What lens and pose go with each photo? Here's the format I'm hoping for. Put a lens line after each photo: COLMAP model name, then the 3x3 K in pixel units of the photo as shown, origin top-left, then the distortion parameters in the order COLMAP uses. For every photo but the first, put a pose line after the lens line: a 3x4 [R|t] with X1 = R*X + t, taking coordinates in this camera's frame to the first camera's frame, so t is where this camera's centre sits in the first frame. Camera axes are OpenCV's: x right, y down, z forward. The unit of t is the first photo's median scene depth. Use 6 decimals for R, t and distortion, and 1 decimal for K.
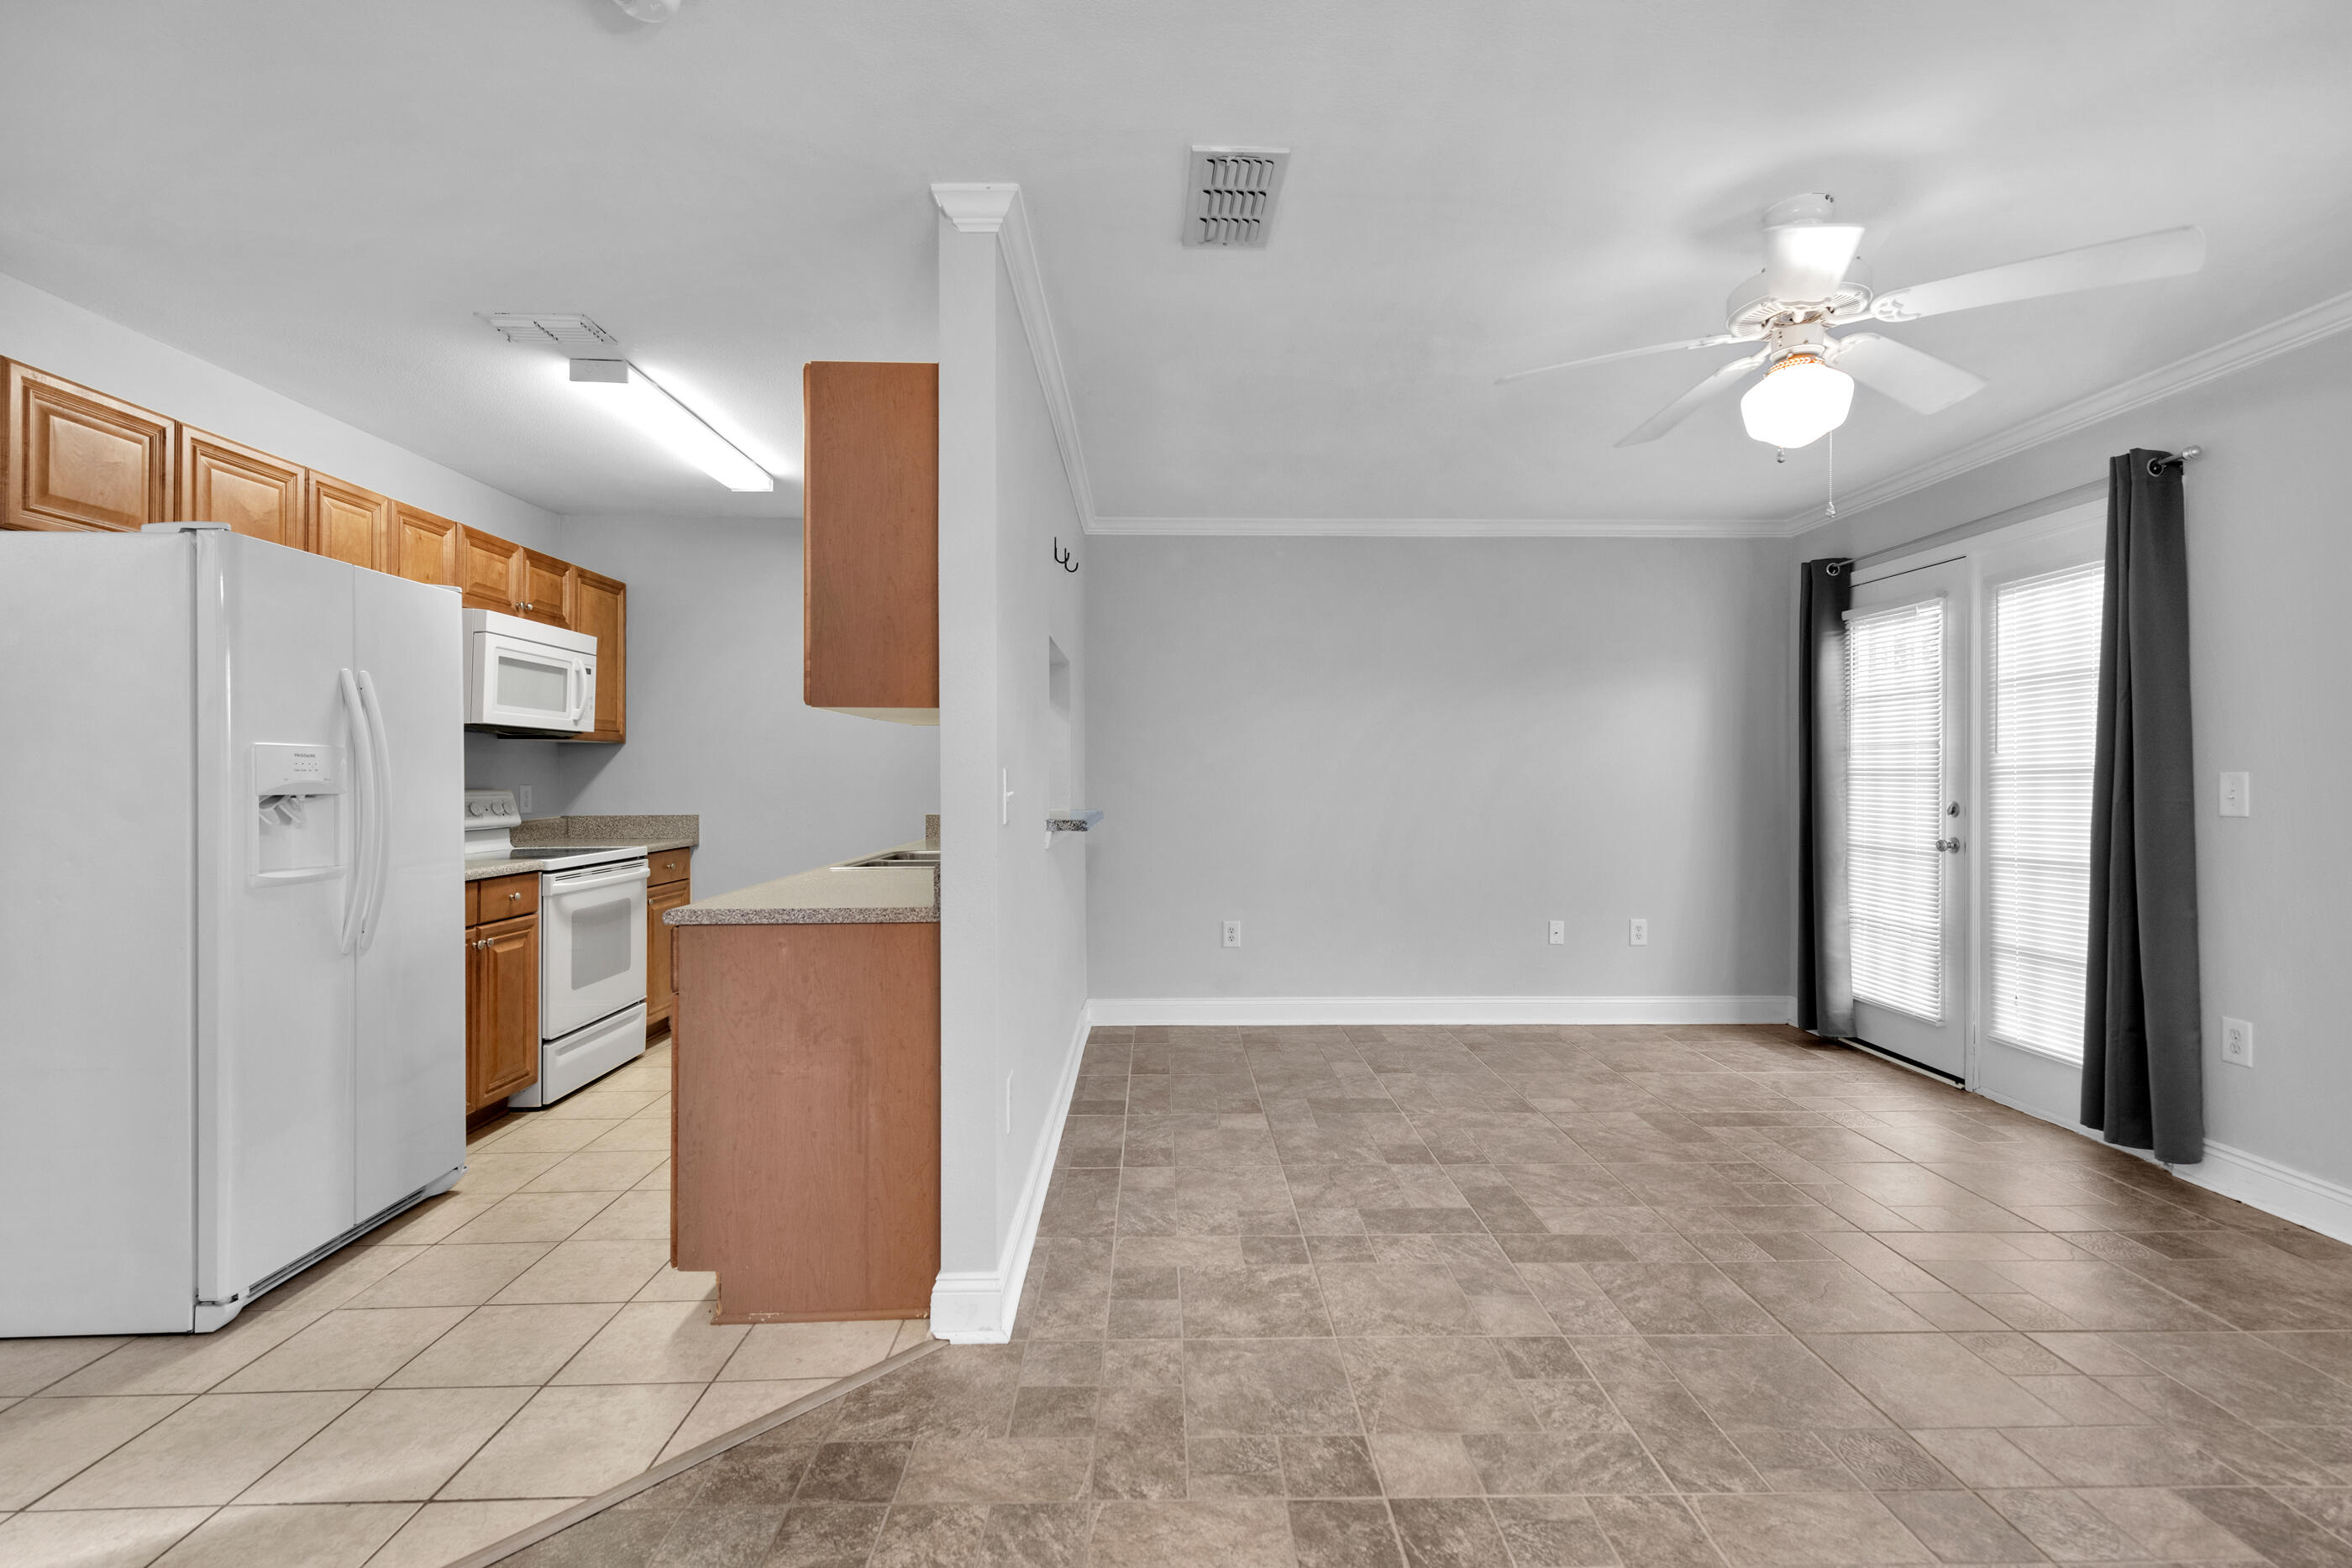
lens RADIAL K [[1112.6, 0, 1158.1], [0, 1112.6, 764.3], [0, 0, 1]] dist [0.027076, -0.000699]
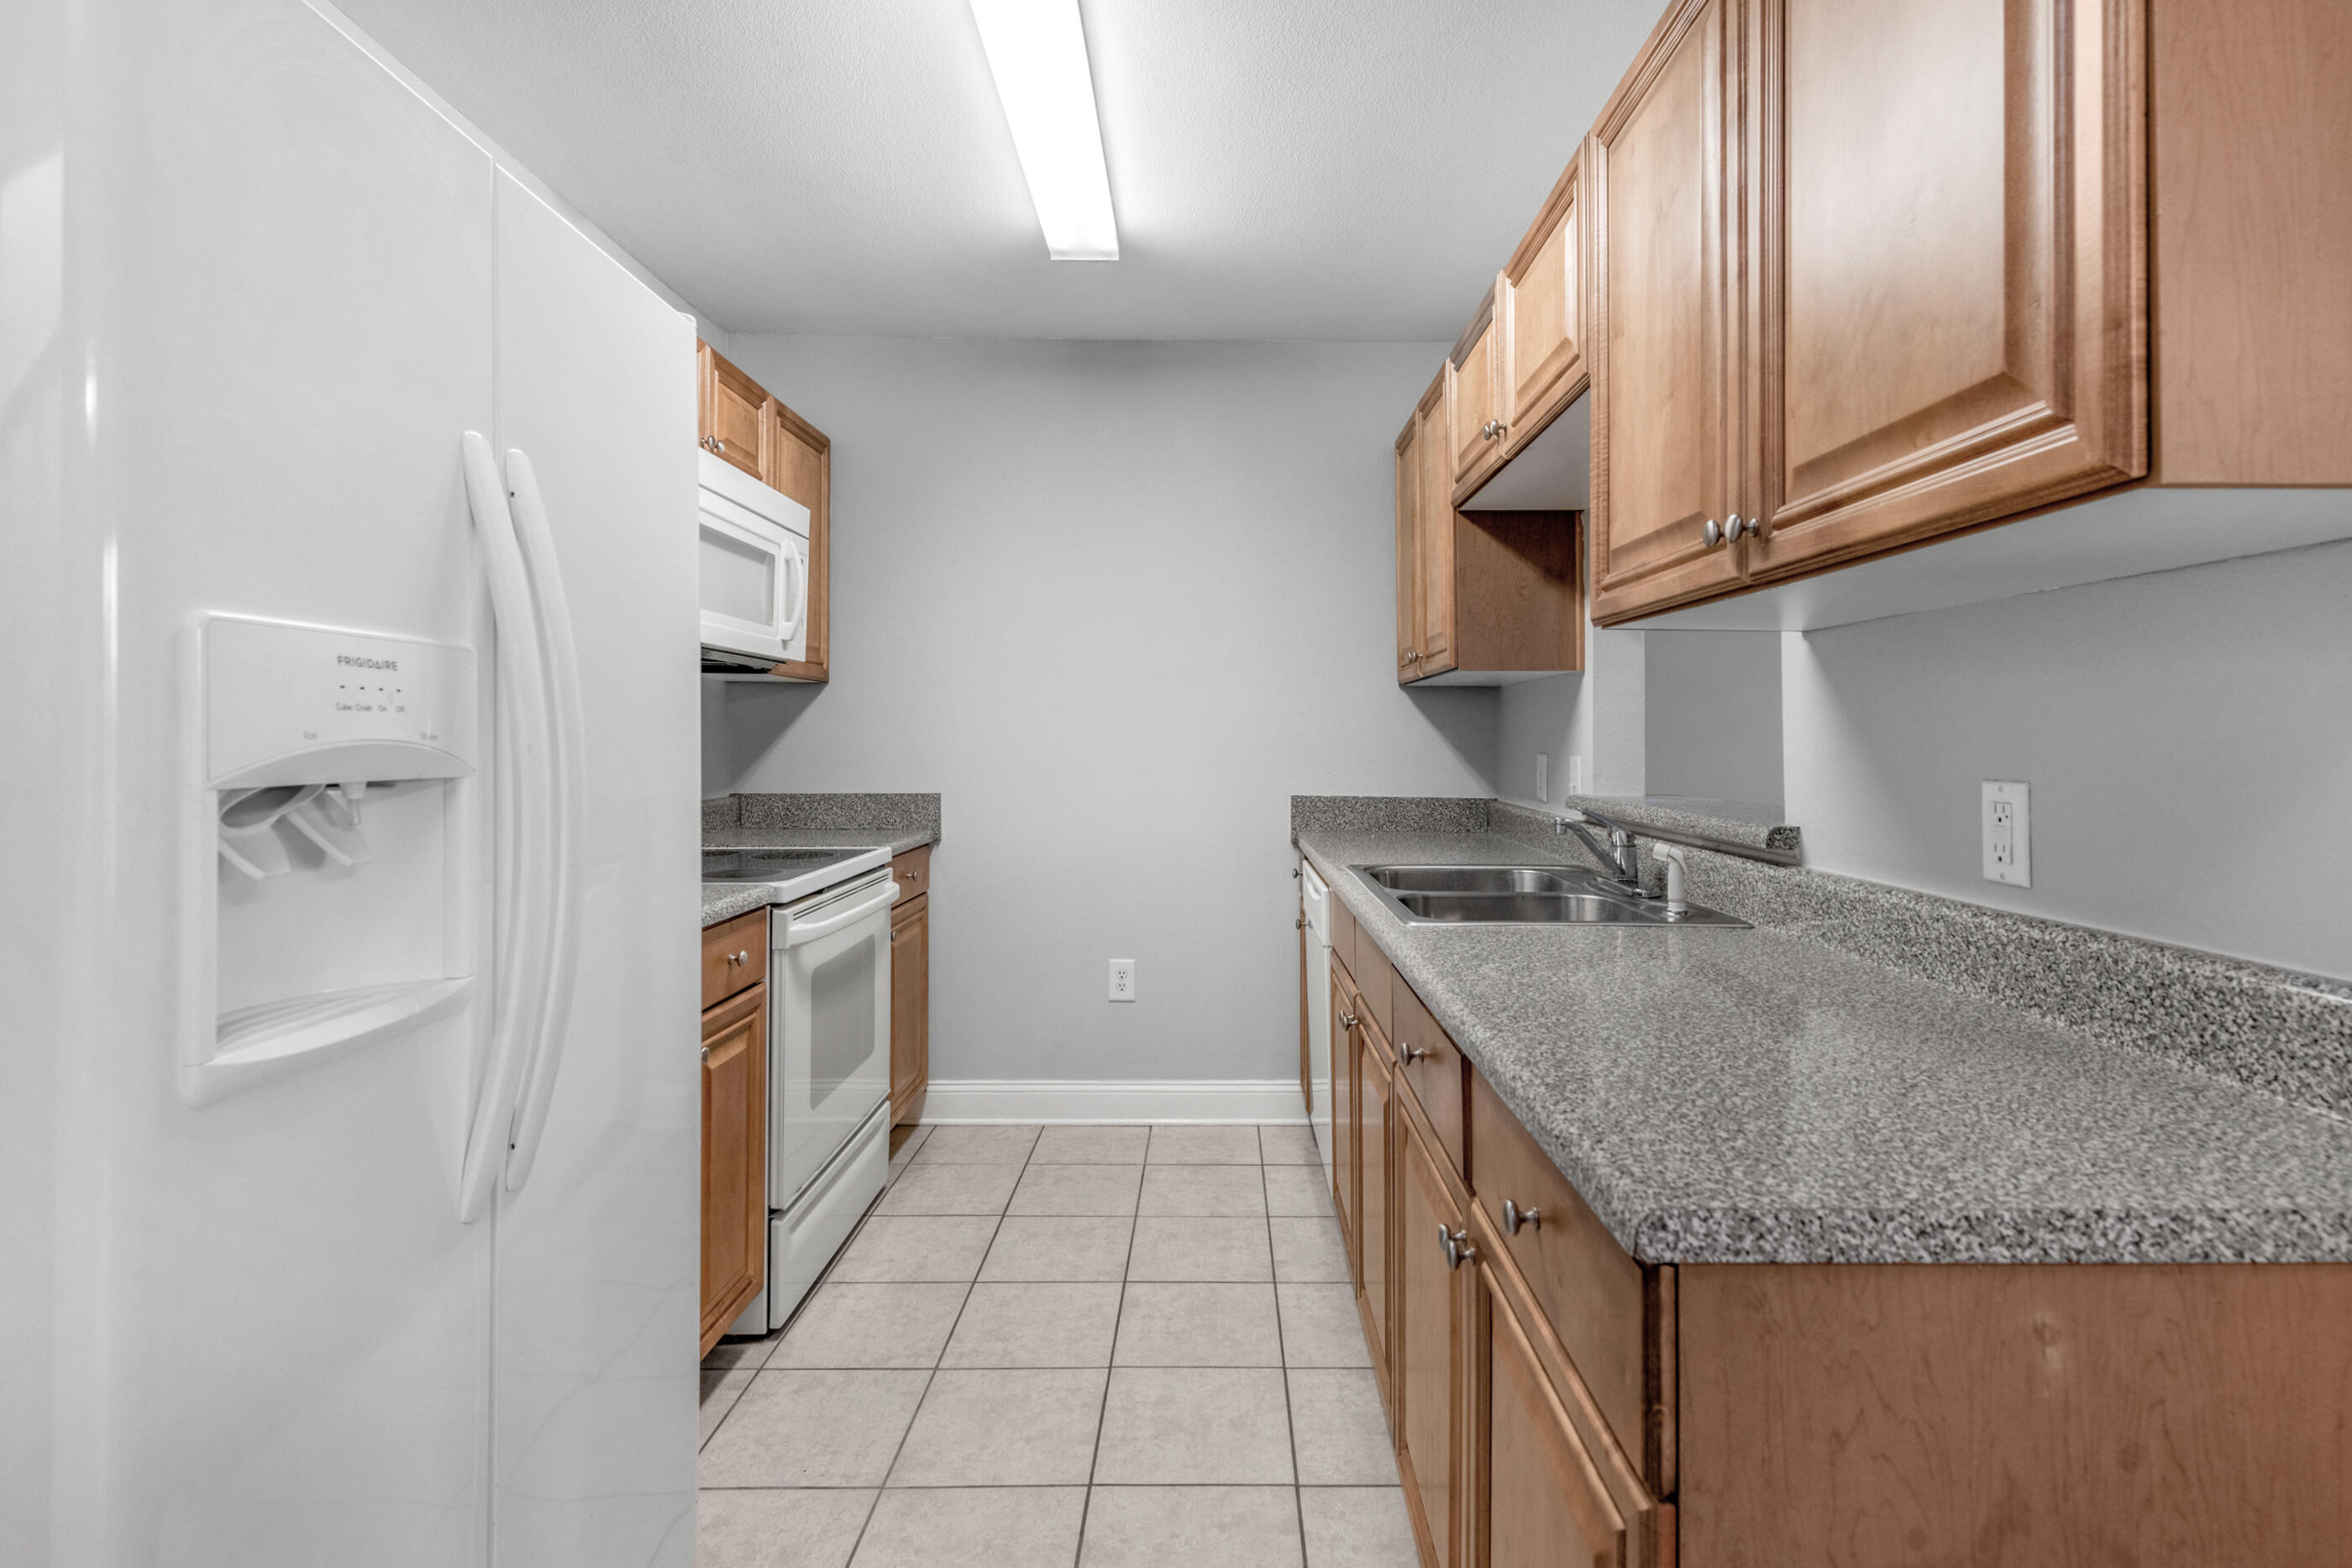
lens RADIAL K [[1074.0, 0, 1099.9], [0, 1074.0, 730.8], [0, 0, 1]] dist [0.017625, -0.000113]
pose [[0.998882, 0.004967, -0.047001, -0.381289], [-0.004715, 0.999974, 0.005466, 0.006186], [0.047027, -0.005238, 0.998880, 0.503495]]
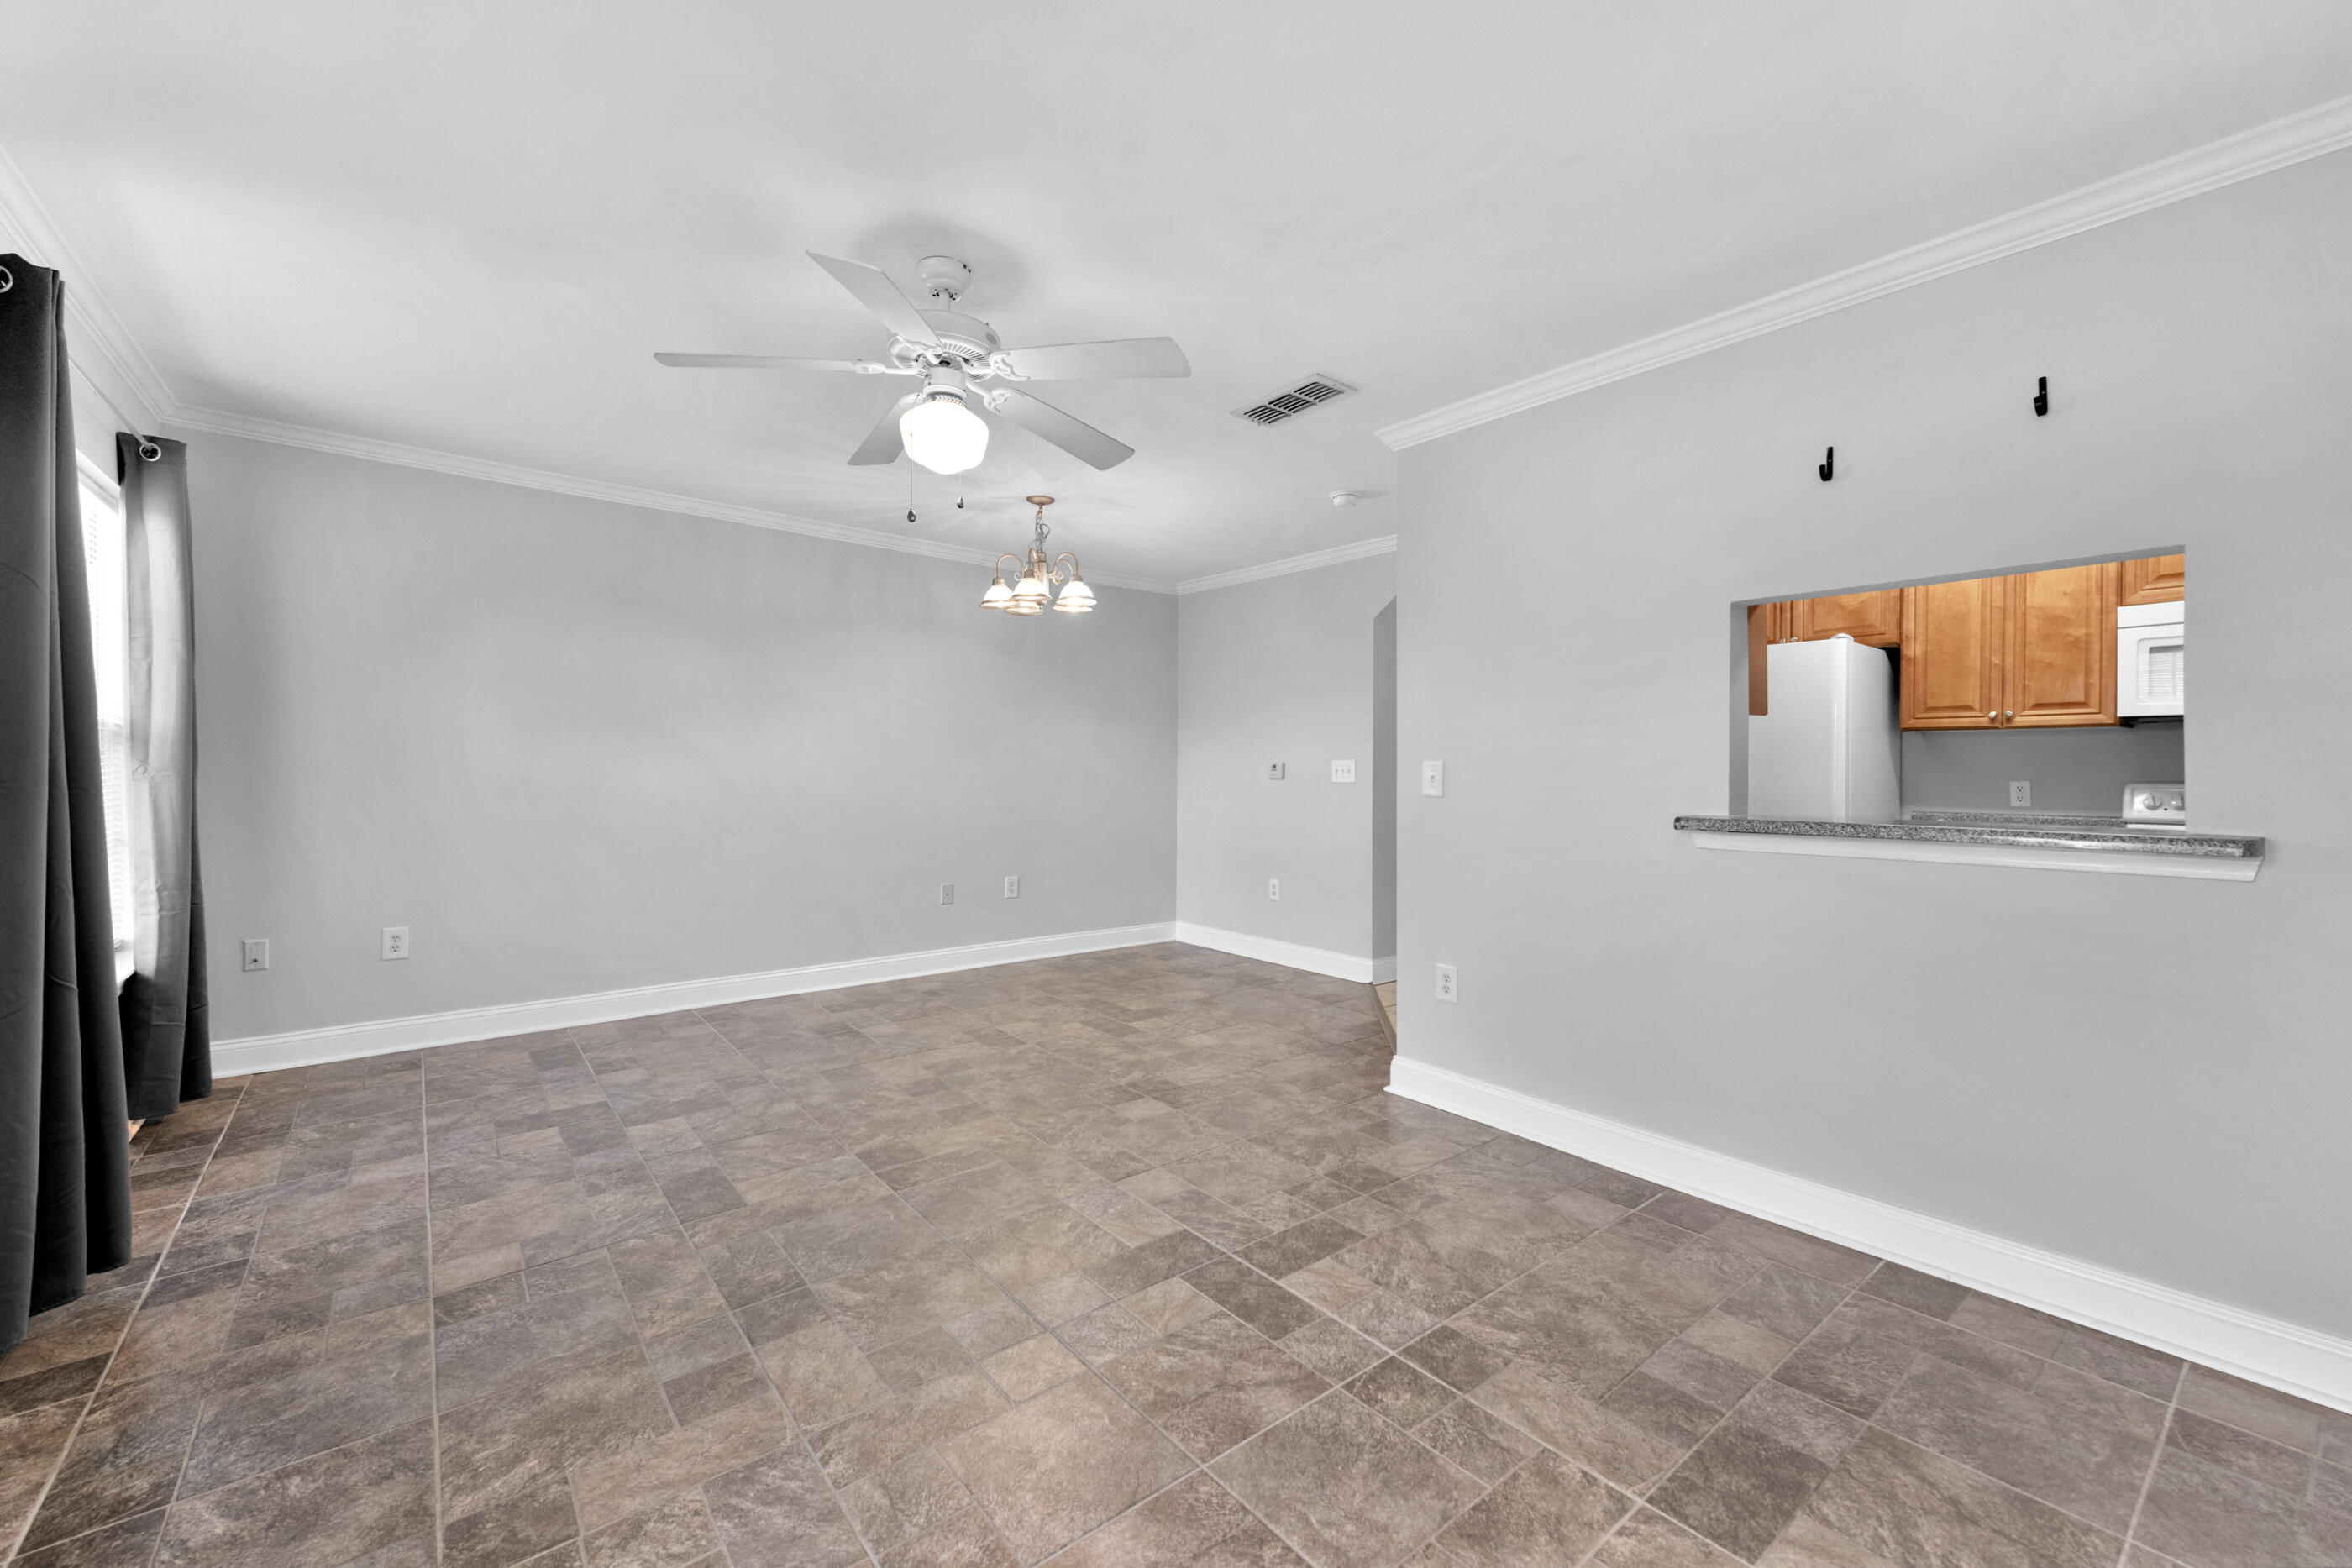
lens RADIAL K [[953.3, 0, 1180.0], [0, 953.3, 780.1], [0, 0, 1]] dist [0.025027, -0.000215]
pose [[-0.798922, 0.009051, -0.601366, 0.646724], [0.003311, 0.999938, 0.010652, 0.021215], [0.601425, 0.006519, -0.798903, 1.301423]]
